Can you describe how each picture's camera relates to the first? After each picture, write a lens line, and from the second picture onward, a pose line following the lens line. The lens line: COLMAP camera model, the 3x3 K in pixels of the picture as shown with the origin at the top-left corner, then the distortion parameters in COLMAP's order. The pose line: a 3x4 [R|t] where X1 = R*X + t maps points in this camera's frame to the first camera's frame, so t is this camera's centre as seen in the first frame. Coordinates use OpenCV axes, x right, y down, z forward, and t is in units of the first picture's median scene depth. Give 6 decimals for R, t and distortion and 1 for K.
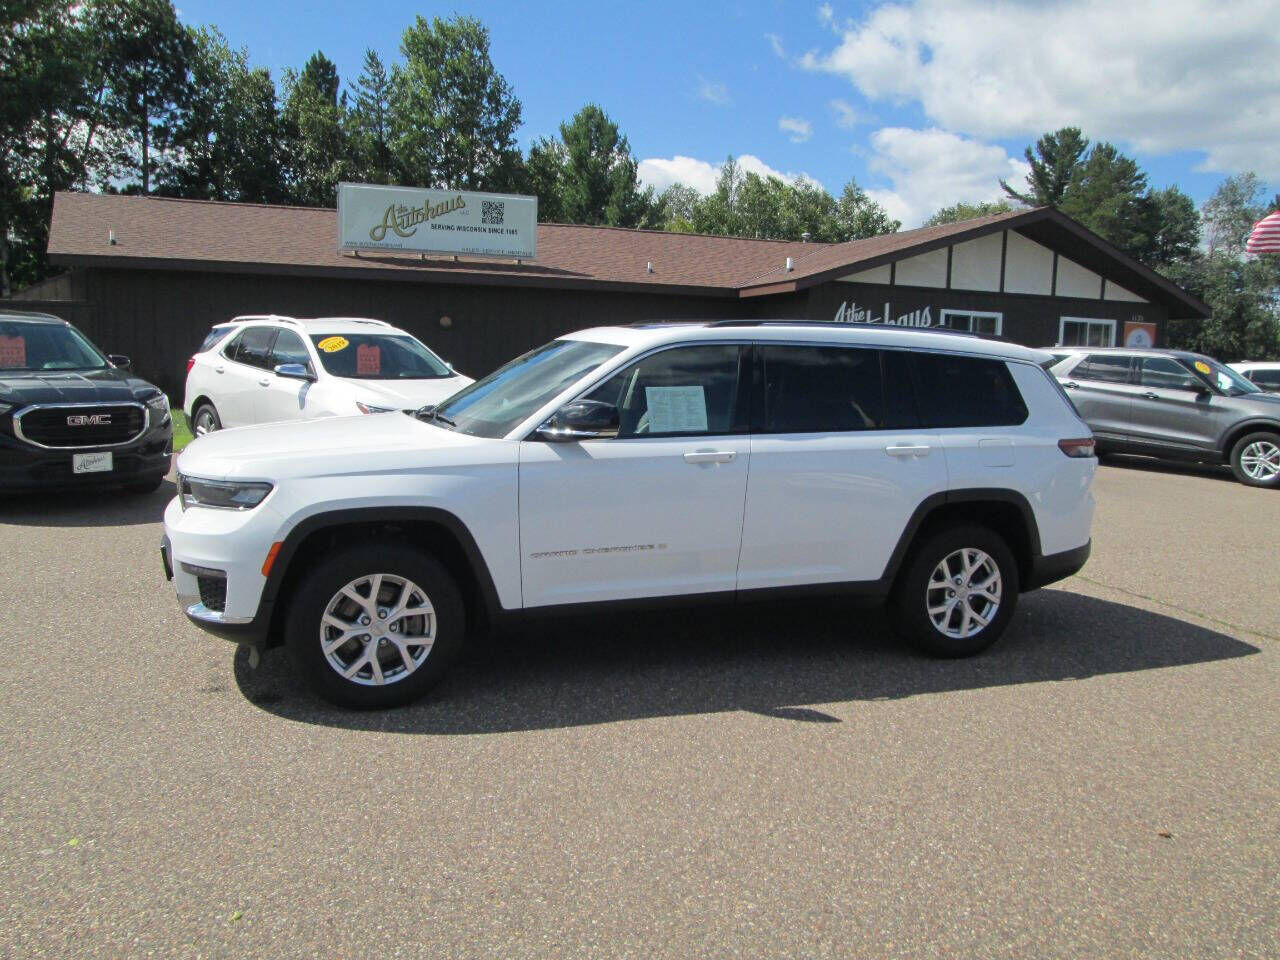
lens RADIAL K [[1062.9, 0, 637.3], [0, 1062.9, 484.7], [0, 0, 1]] dist [-0.067403, 0.035935]
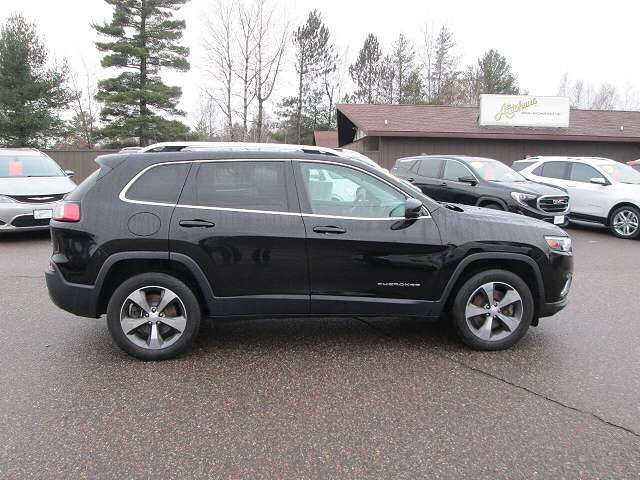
lens RADIAL K [[531.4, 0, 320.1], [0, 531.4, 240.7], [0, 0, 1]] dist [-0.067403, 0.035935]
pose [[0.963226, 0.014201, -0.268318, -0.275273], [-0.012677, 0.999892, 0.007410, 0.009972], [0.268394, -0.003736, 0.963302, -0.120485]]
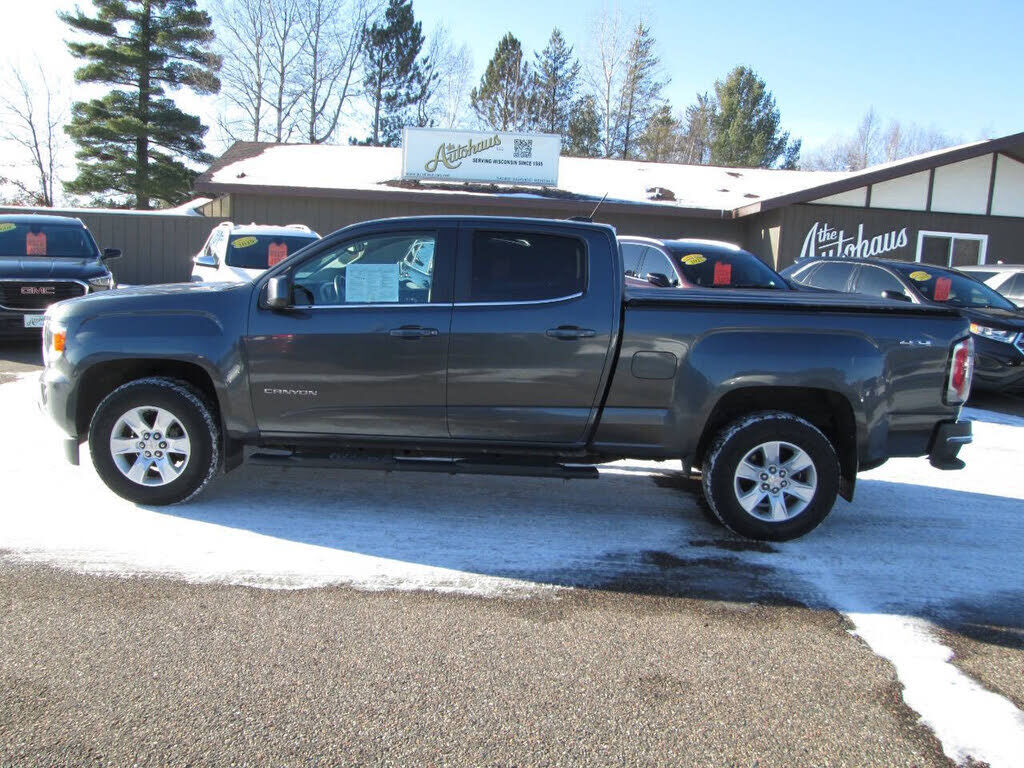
lens RADIAL K [[850.3, 0, 511.3], [0, 850.3, 386.6], [0, 0, 1]] dist [-0.067403, 0.035935]
pose [[0.937364, 0.070047, -0.341236, 0.194589], [-0.066864, 0.997539, 0.021095, 0.000229], [0.341874, 0.003043, 0.939741, 0.064912]]
